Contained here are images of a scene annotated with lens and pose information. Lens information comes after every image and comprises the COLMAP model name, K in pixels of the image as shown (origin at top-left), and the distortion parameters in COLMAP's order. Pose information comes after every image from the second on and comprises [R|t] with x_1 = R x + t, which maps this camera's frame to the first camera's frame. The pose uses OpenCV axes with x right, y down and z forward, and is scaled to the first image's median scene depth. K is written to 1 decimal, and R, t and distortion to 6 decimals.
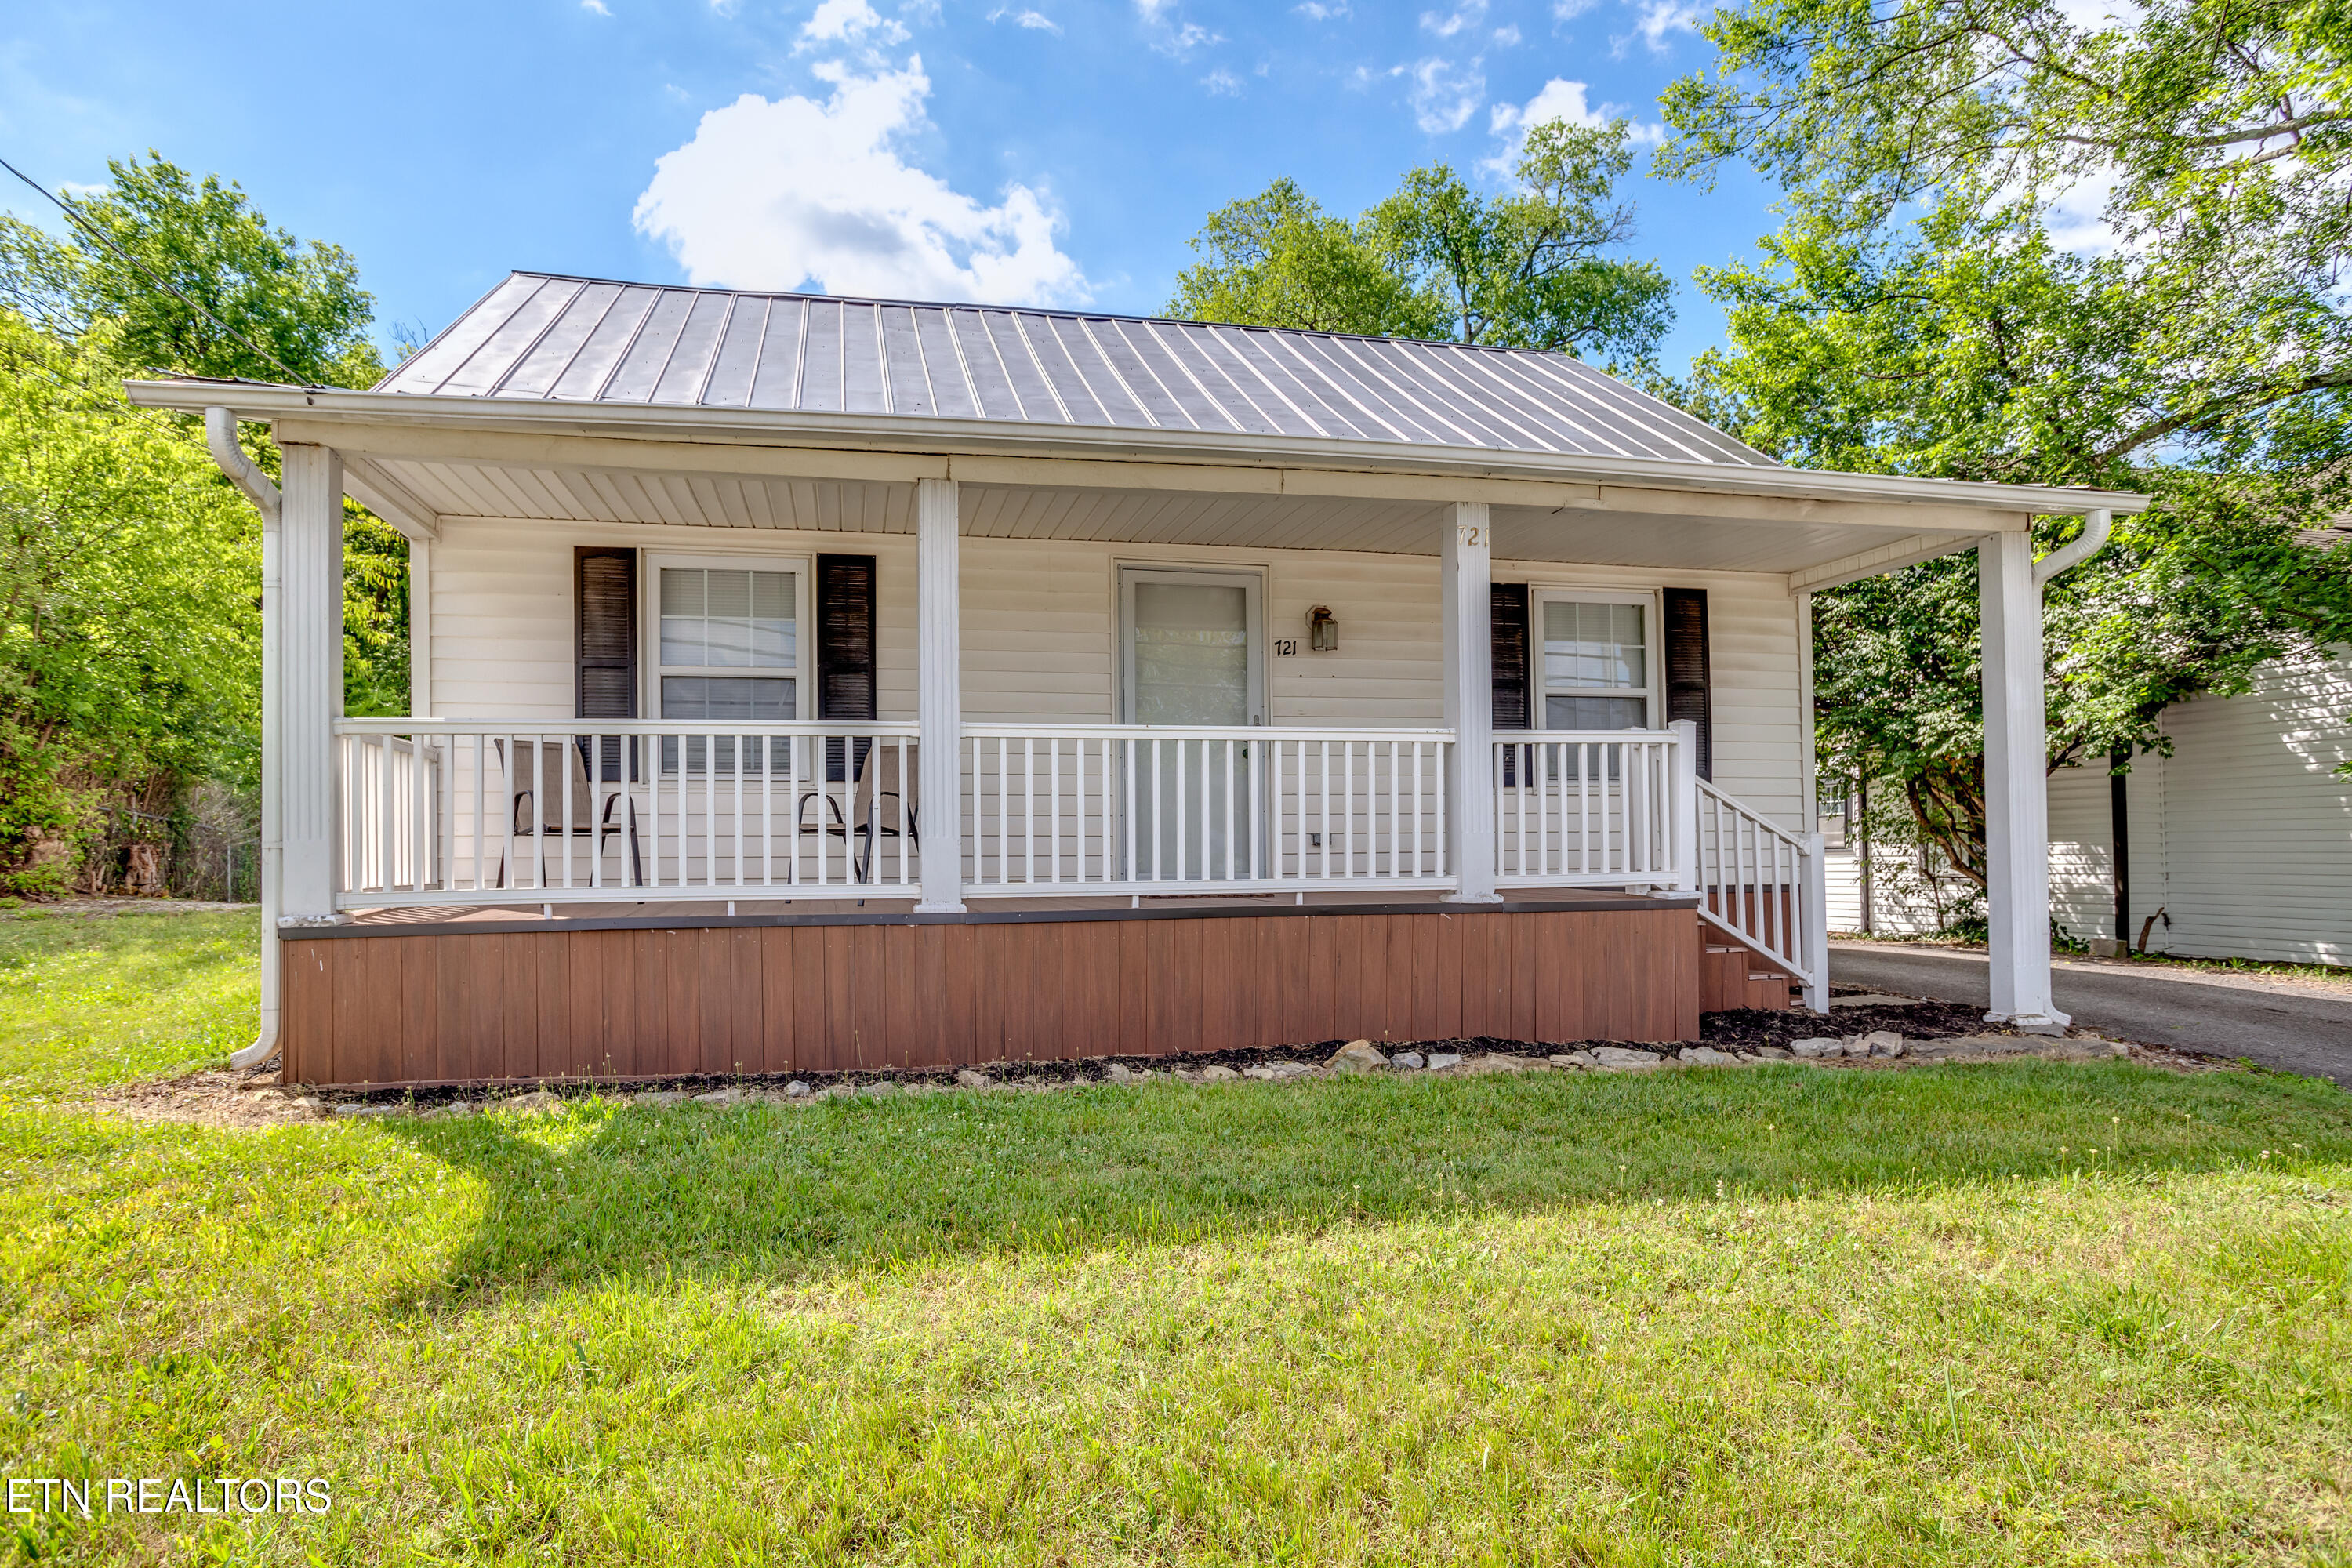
lens RADIAL K [[1351.9, 0, 1174.5], [0, 1351.9, 817.6], [0, 0, 1]] dist [-0.030275, 0.014555]
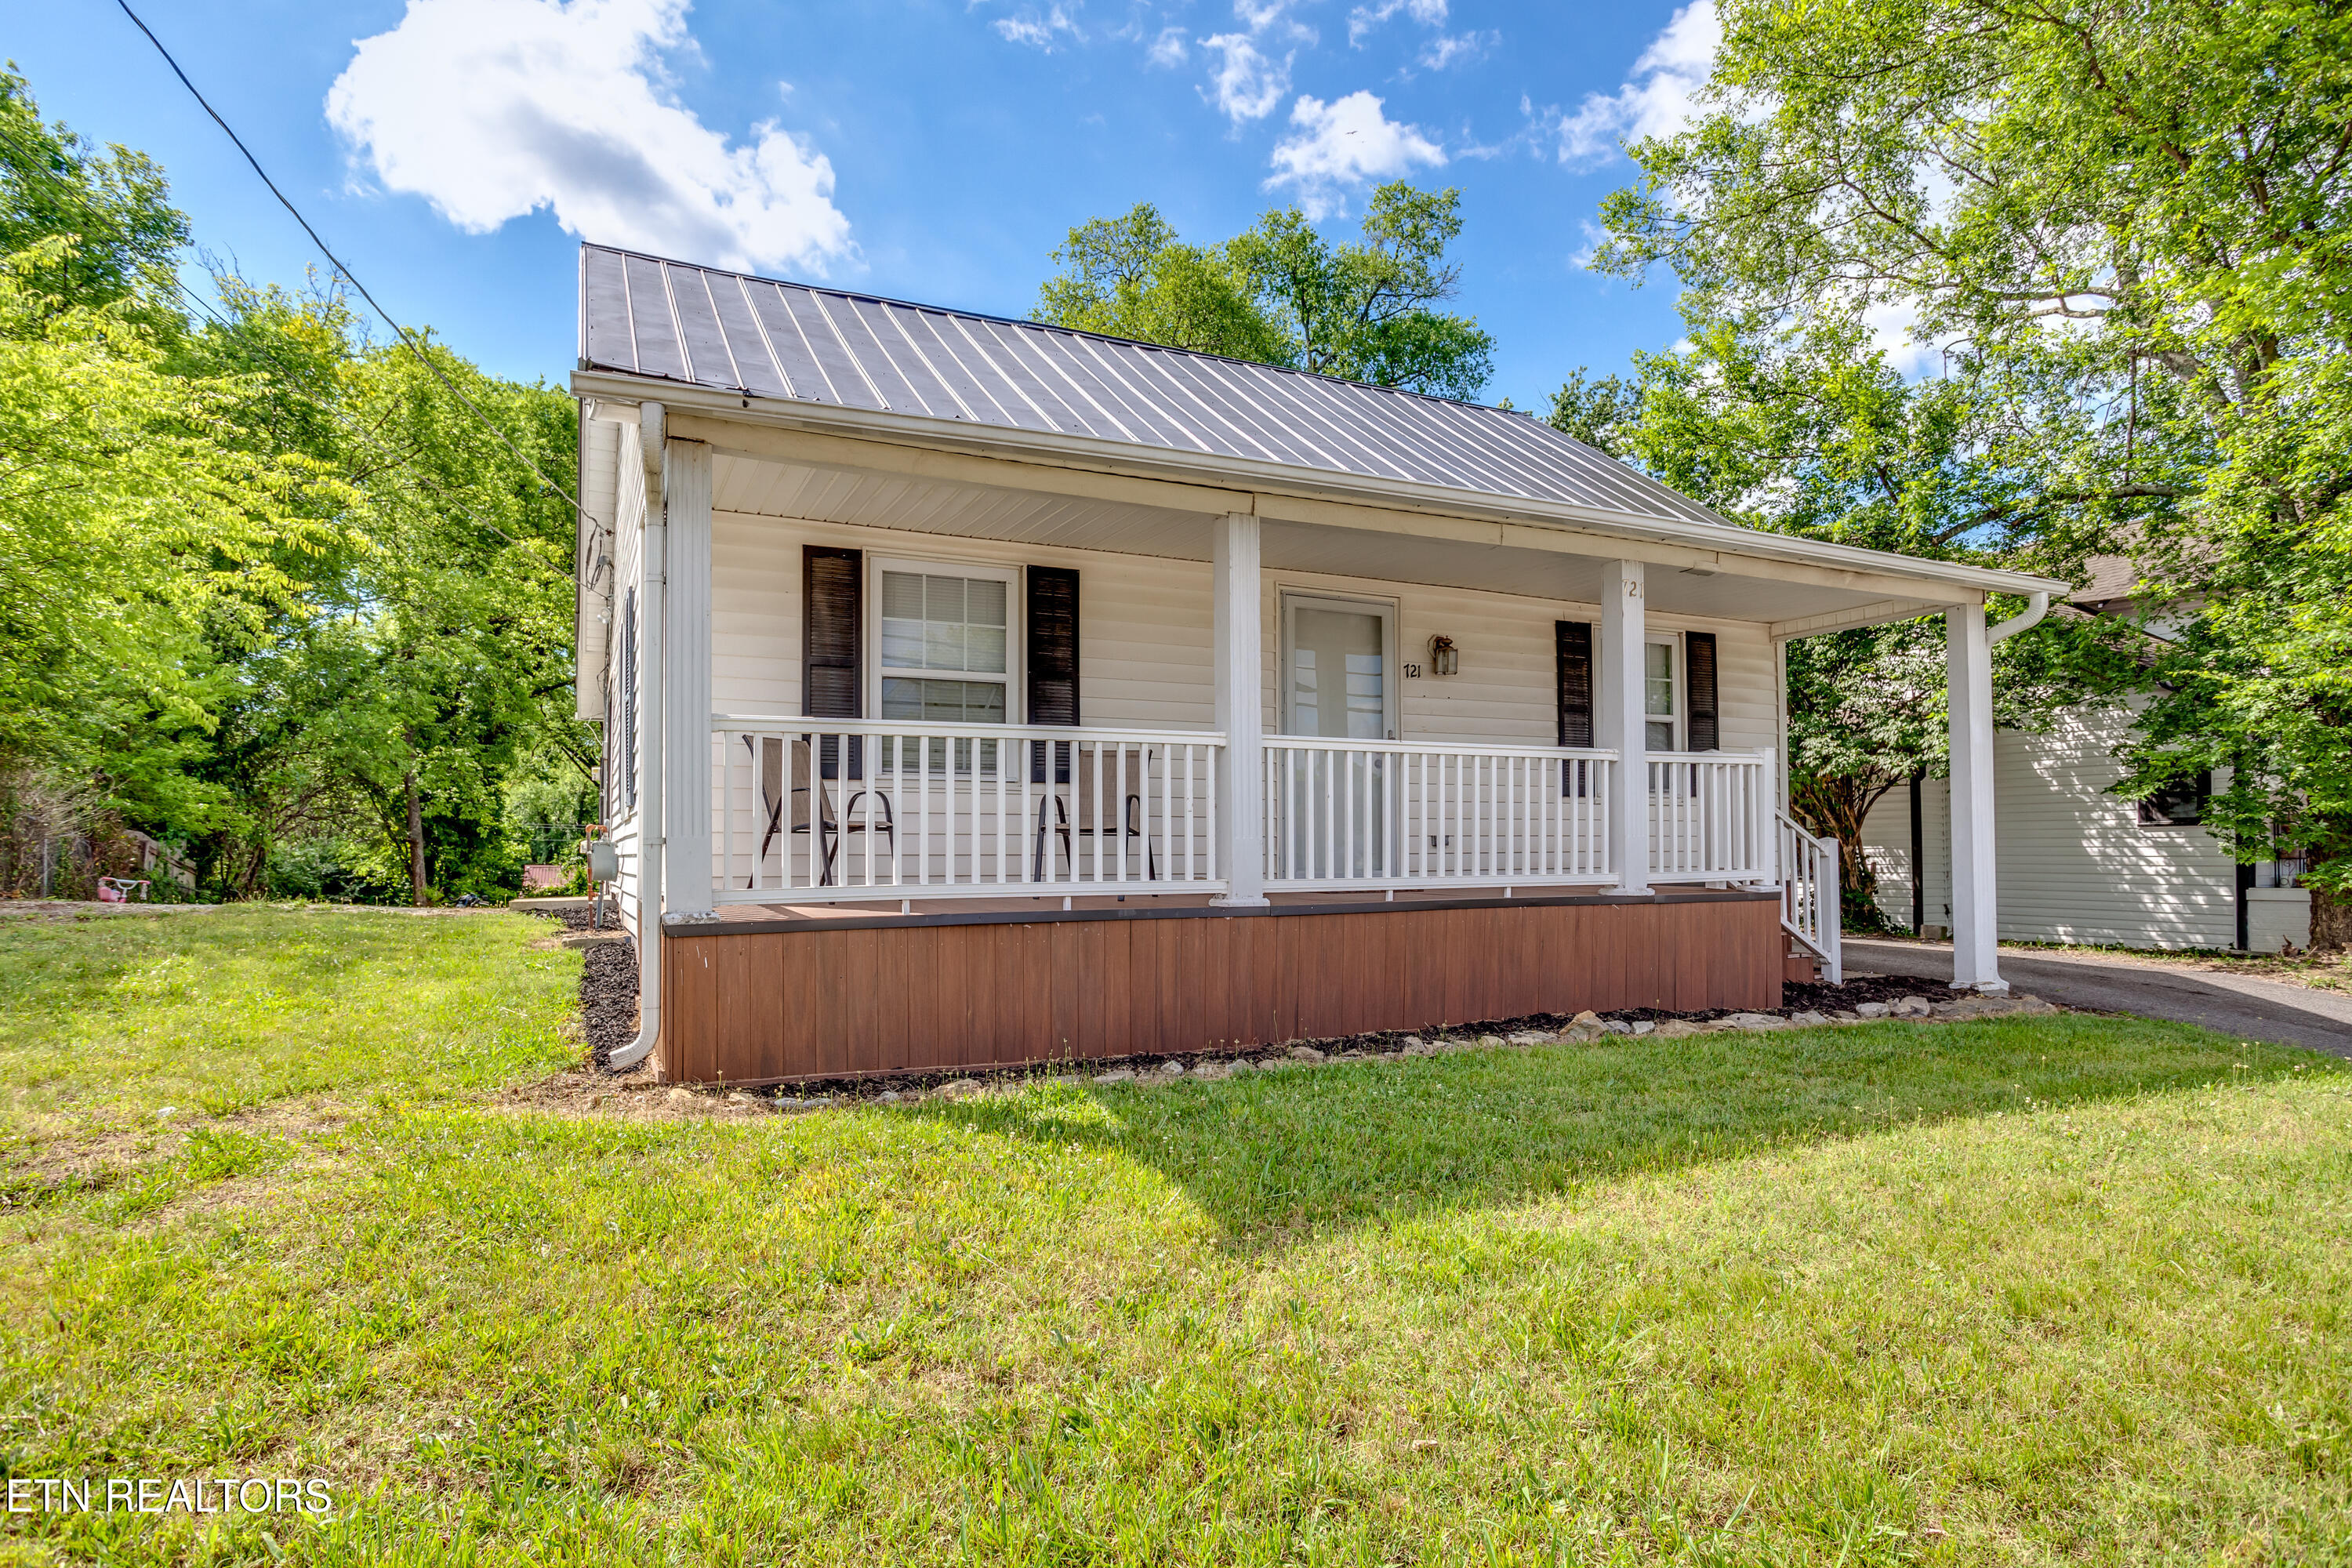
lens RADIAL K [[1383.1, 0, 1176.0], [0, 1383.1, 784.0], [0, 0, 1]] dist [-0.021373, 0.002208]
pose [[0.965198, 0.017007, 0.260966, -0.424002], [-0.010883, 0.999631, -0.024897, -0.000486], [-0.261293, 0.021190, 0.965027, -0.062941]]
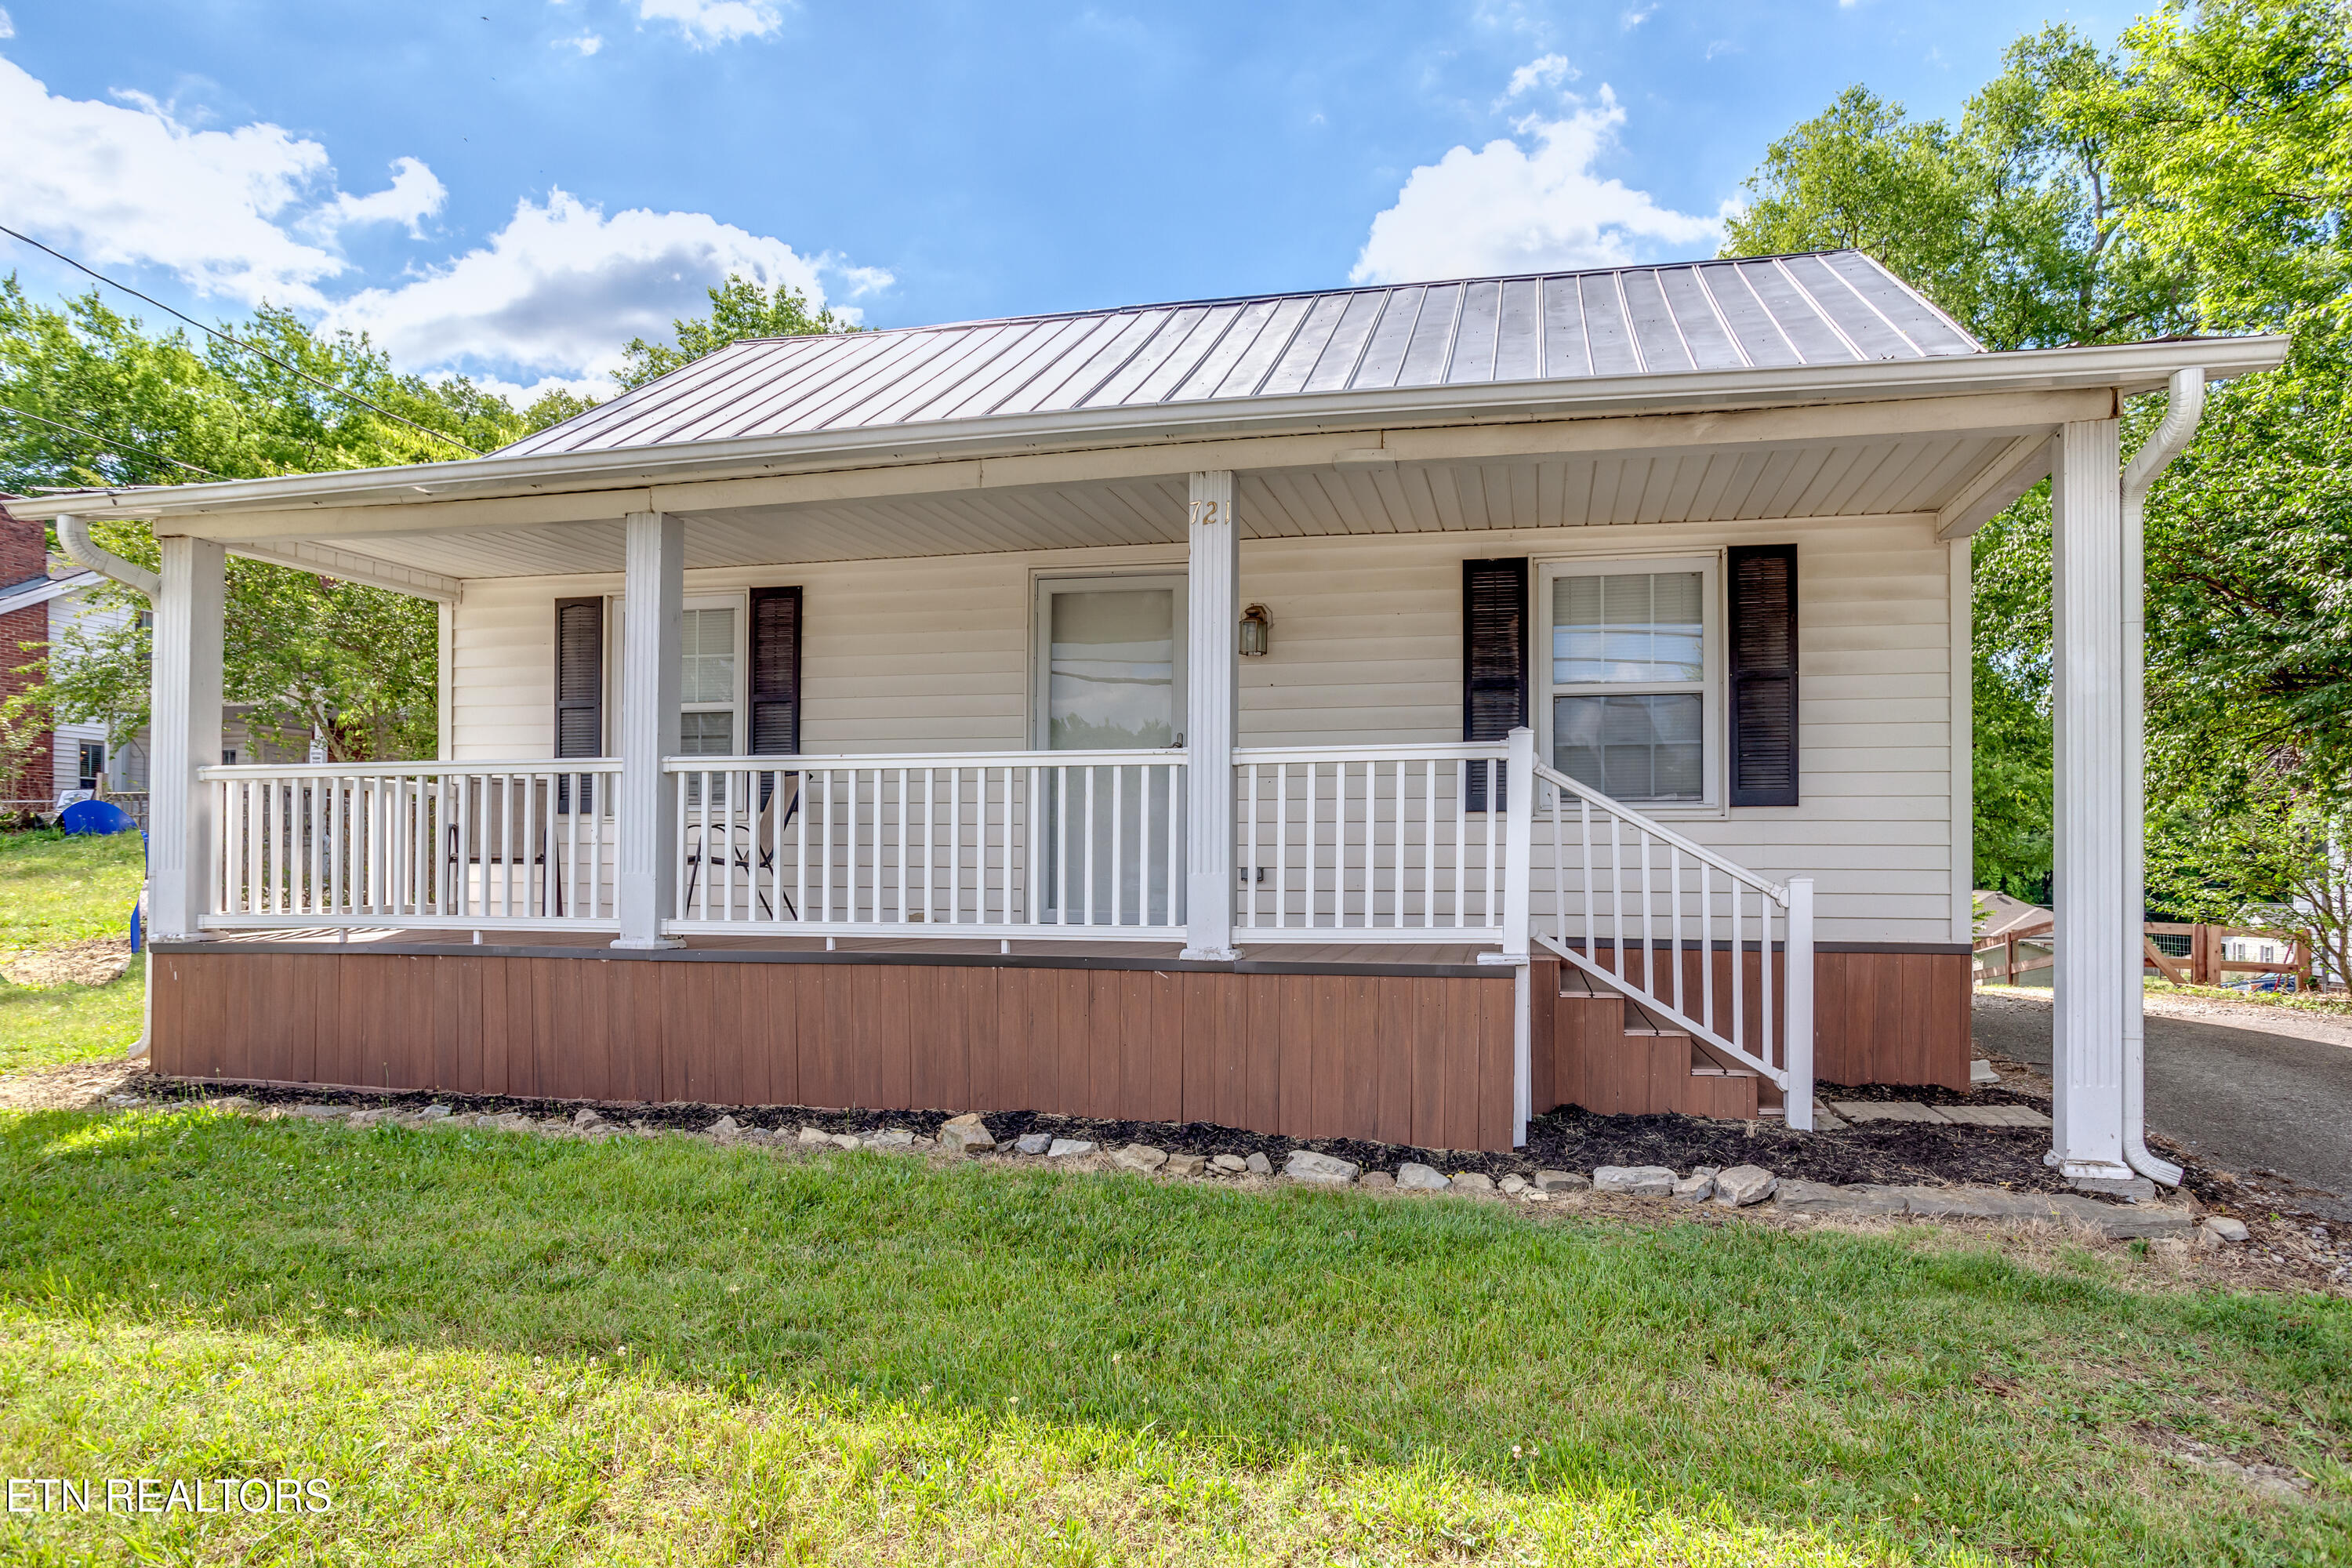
lens RADIAL K [[1463.0, 0, 1176.0], [0, 1463.0, 784.0], [0, 0, 1]] dist [-0.035981, 0.001059]
pose [[0.905820, -0.018498, -0.423258, 0.469088], [-0.000221, 0.999026, -0.044133, -0.003080], [0.423662, 0.040070, 0.904934, 0.157030]]
